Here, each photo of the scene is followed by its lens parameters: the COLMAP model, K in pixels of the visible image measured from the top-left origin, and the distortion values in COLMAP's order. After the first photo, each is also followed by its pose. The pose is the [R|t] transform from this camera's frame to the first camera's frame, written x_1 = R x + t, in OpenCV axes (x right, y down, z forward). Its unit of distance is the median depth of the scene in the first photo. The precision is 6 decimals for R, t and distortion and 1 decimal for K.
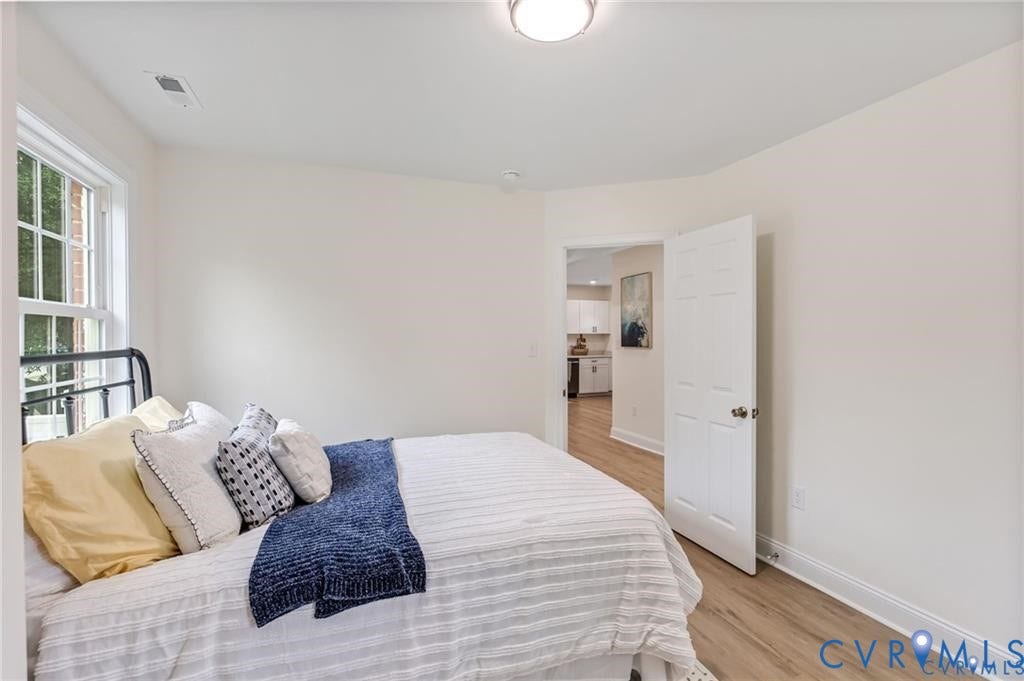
lens RADIAL K [[471.7, 0, 508.8], [0, 471.7, 337.0], [0, 0, 1]] dist [-0.005796, 0.001464]
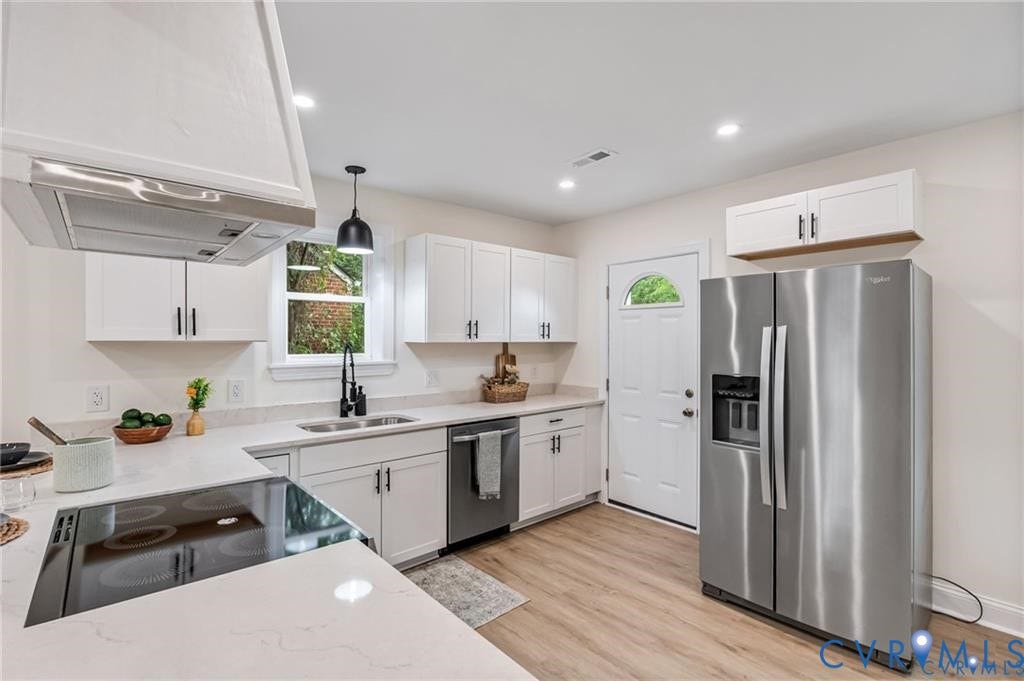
lens RADIAL K [[471.7, 0, 508.5], [0, 471.7, 342.8], [0, 0, 1]] dist [-0.005796, 0.001464]
pose [[0.935368, -0.001217, 0.353674, 0.024362], [0.002364, 0.999993, -0.002810, -0.005684], [-0.353669, 0.003464, 0.935364, 0.684178]]
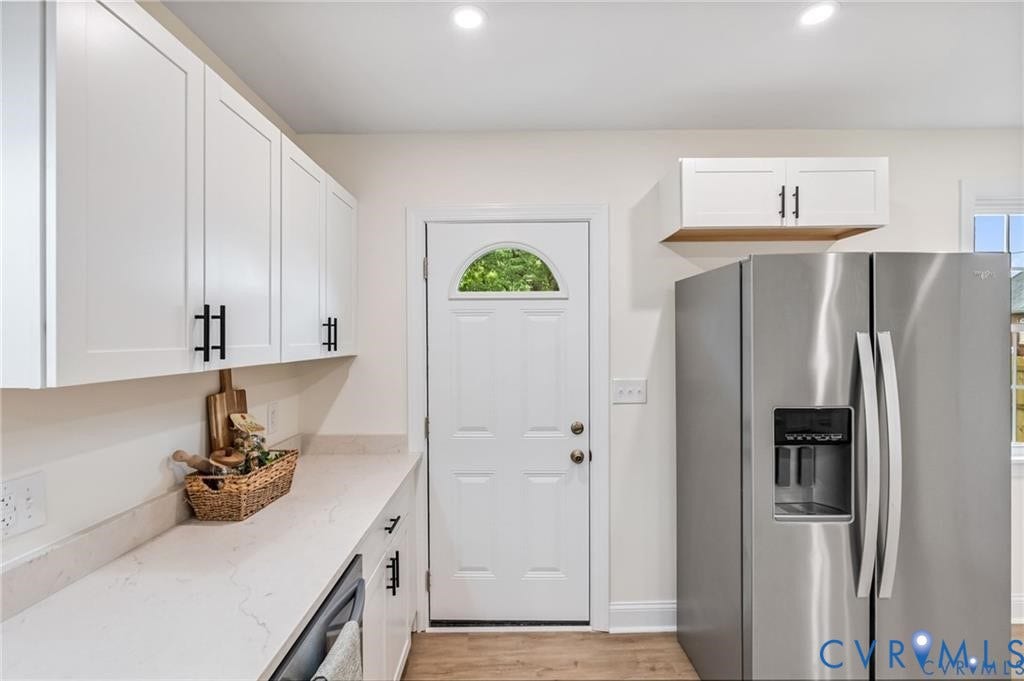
lens RADIAL K [[471.7, 0, 508.6], [0, 471.7, 344.5], [0, 0, 1]] dist [-0.005796, 0.001464]
pose [[0.343233, -0.014291, 0.939142, 0.039428], [0.016662, 0.999820, 0.009125, -0.013050], [-0.939103, 0.012516, 0.343409, 0.902798]]
